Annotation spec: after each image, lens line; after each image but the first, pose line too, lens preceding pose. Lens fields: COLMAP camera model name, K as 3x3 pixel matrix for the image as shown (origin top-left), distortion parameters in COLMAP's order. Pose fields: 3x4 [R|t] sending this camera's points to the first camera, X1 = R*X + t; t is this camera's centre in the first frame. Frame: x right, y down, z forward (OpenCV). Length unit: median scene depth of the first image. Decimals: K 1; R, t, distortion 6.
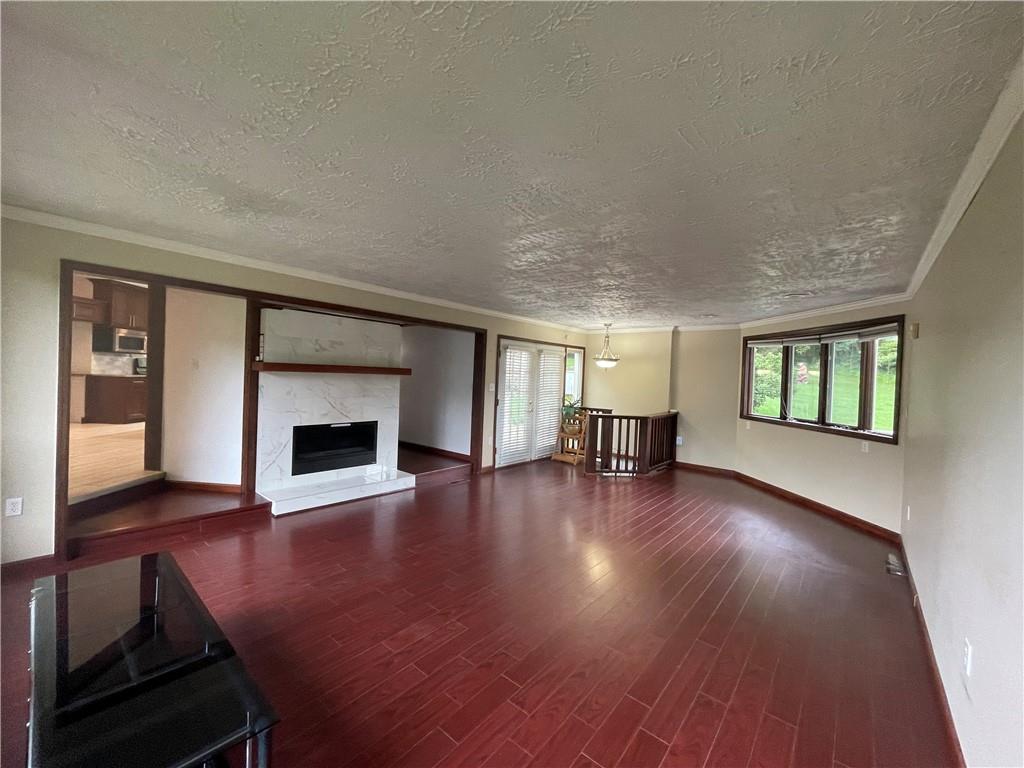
lens RADIAL K [[410.4, 0, 512.4], [0, 410.4, 381.8], [0, 0, 1]] dist [0.001187, -0.000268]
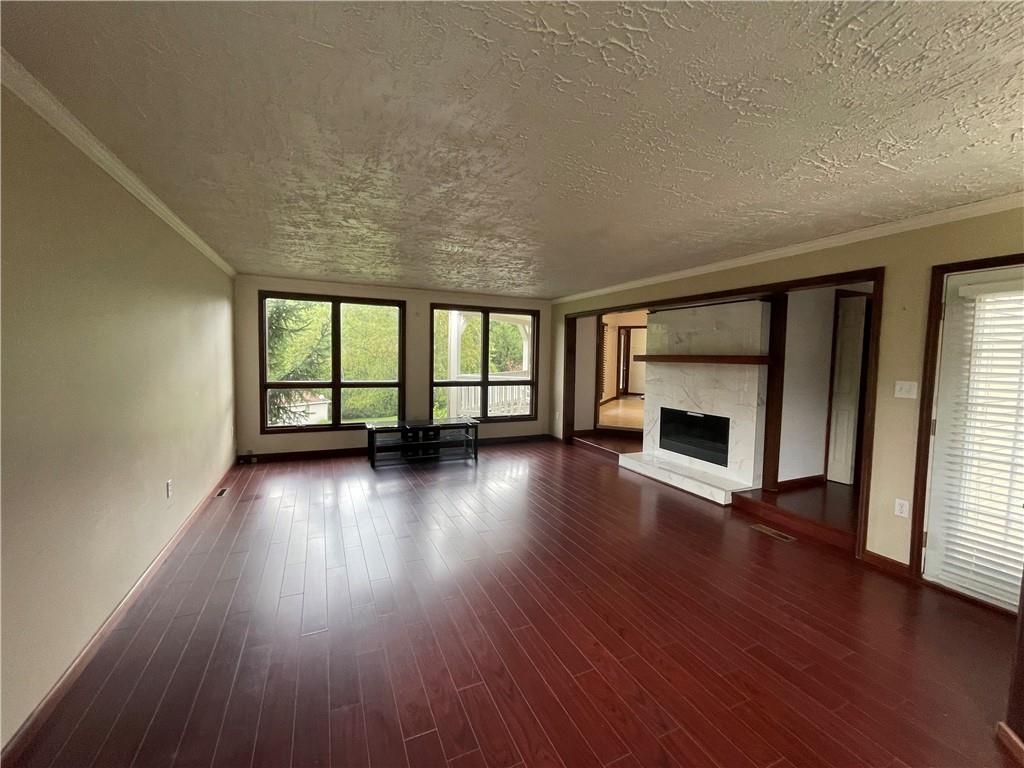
lens RADIAL K [[410.4, 0, 512.9], [0, 410.4, 382.9], [0, 0, 1]] dist [0.001187, -0.000268]
pose [[-0.415705, 0.012577, -0.909413, 0.689420], [-0.047372, 0.998248, 0.035459, 0.013494], [0.908265, 0.057821, -0.414381, 1.016024]]
